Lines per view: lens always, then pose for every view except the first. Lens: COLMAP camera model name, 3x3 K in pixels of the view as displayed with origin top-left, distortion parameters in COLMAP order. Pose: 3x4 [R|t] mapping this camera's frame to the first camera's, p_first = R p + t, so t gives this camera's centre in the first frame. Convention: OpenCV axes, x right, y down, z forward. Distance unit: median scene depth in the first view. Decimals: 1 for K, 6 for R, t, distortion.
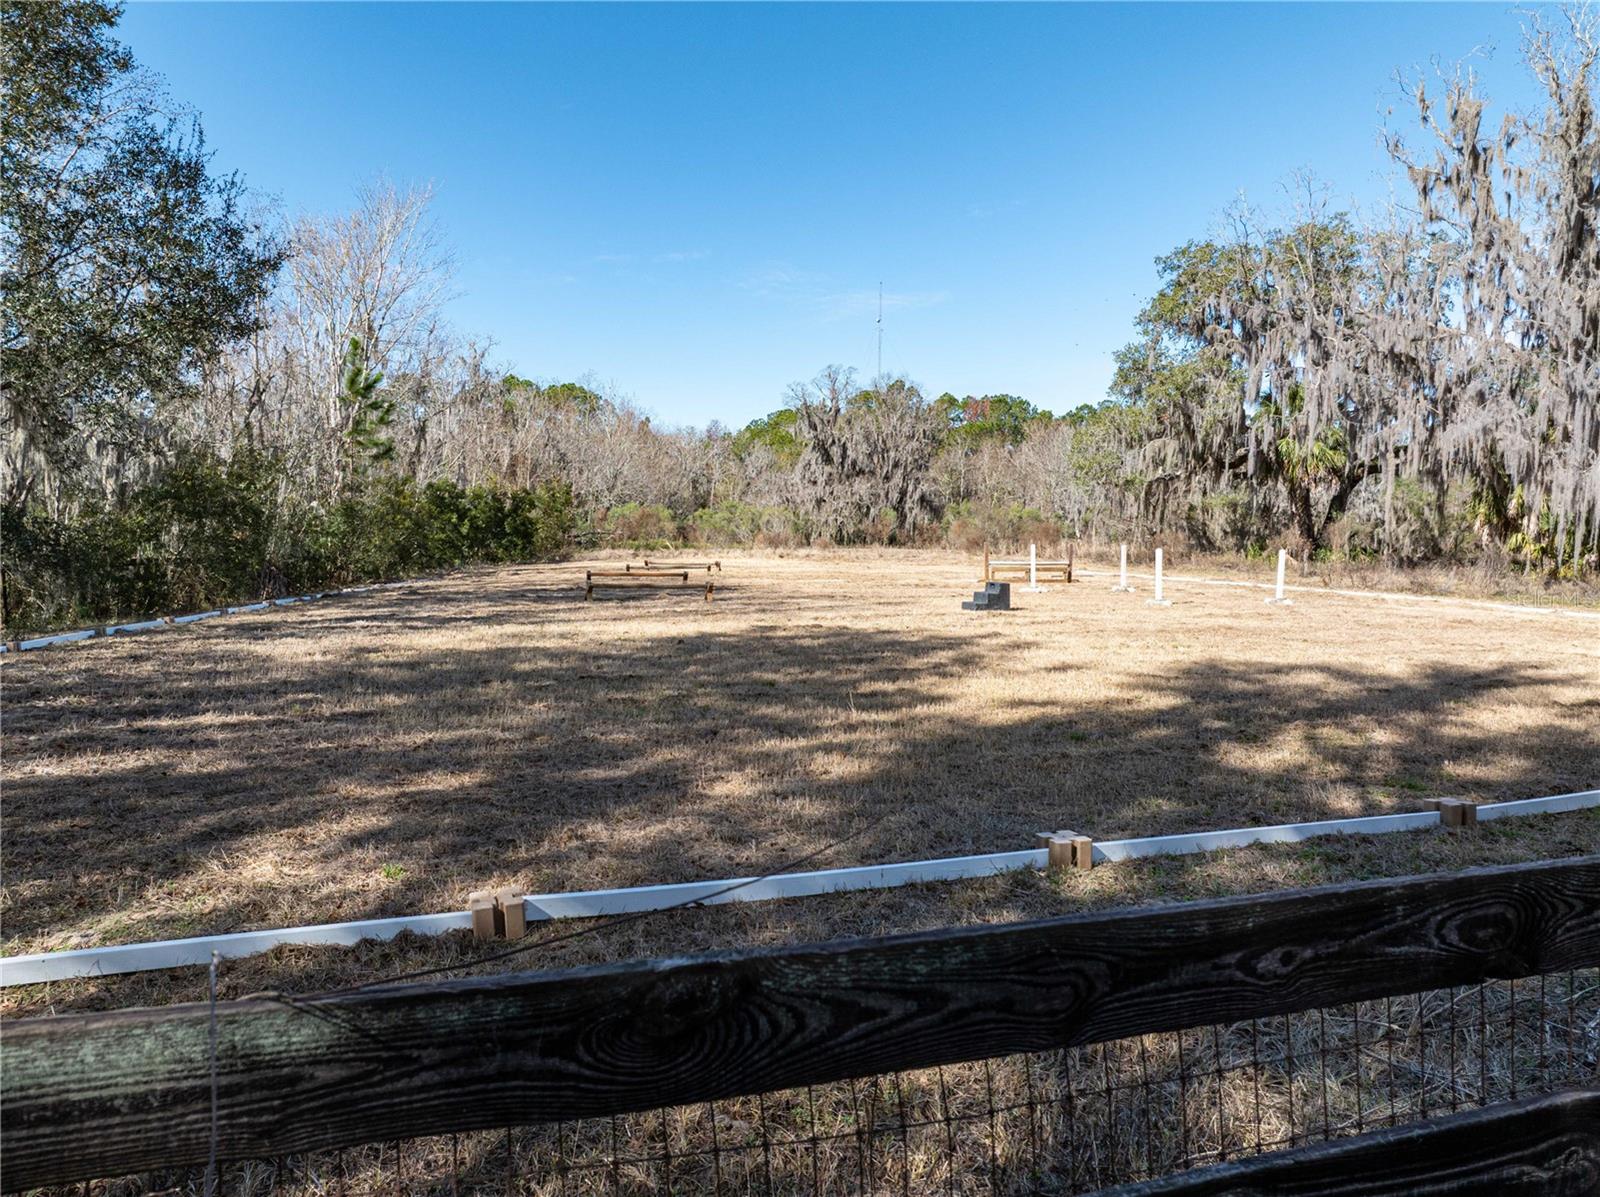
lens RADIAL K [[1128.3, 0, 798.8], [0, 1128.3, 598.6], [0, 0, 1]] dist [-0.042706, 0.010721]
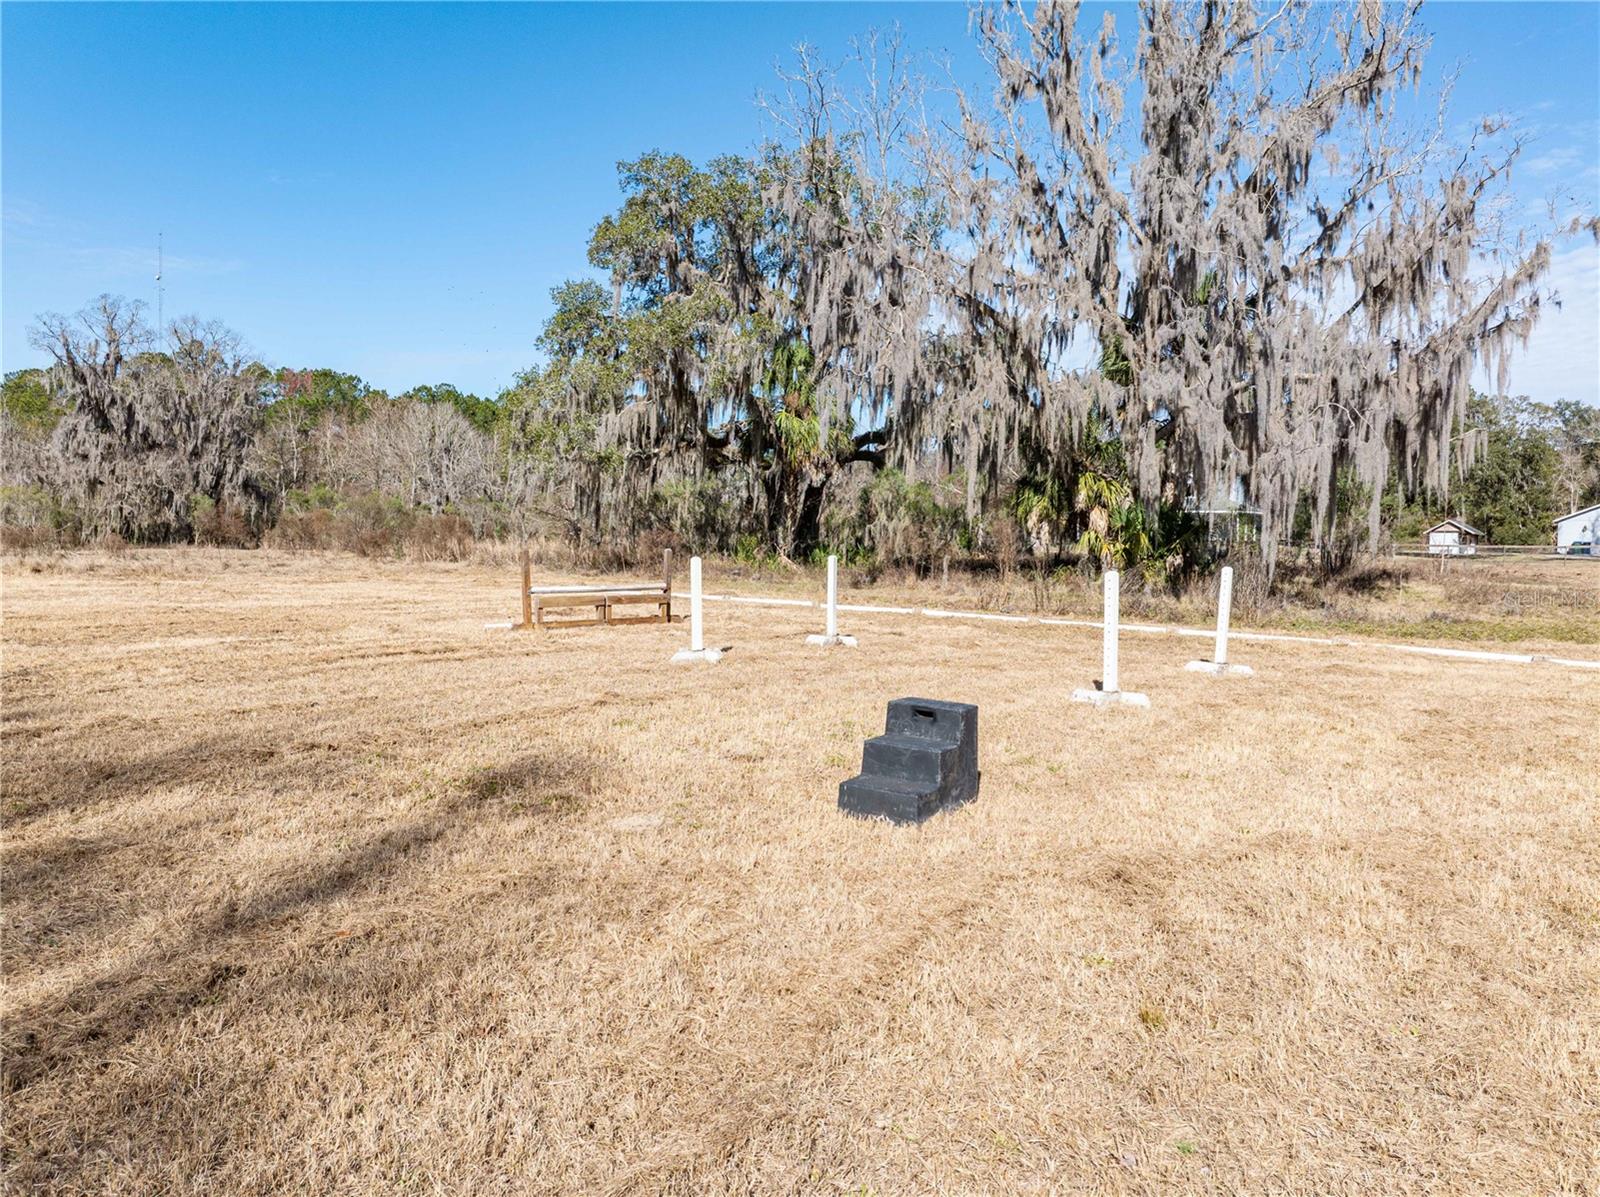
lens RADIAL K [[1128.3, 0, 804.0], [0, 1128.3, 600.3], [0, 0, 1]] dist [-0.042706, 0.010721]
pose [[0.829087, -0.031859, 0.558212, -0.003528], [0.027945, 0.999489, 0.015539, -0.009870], [-0.558421, 0.002716, 0.829553, 0.161020]]
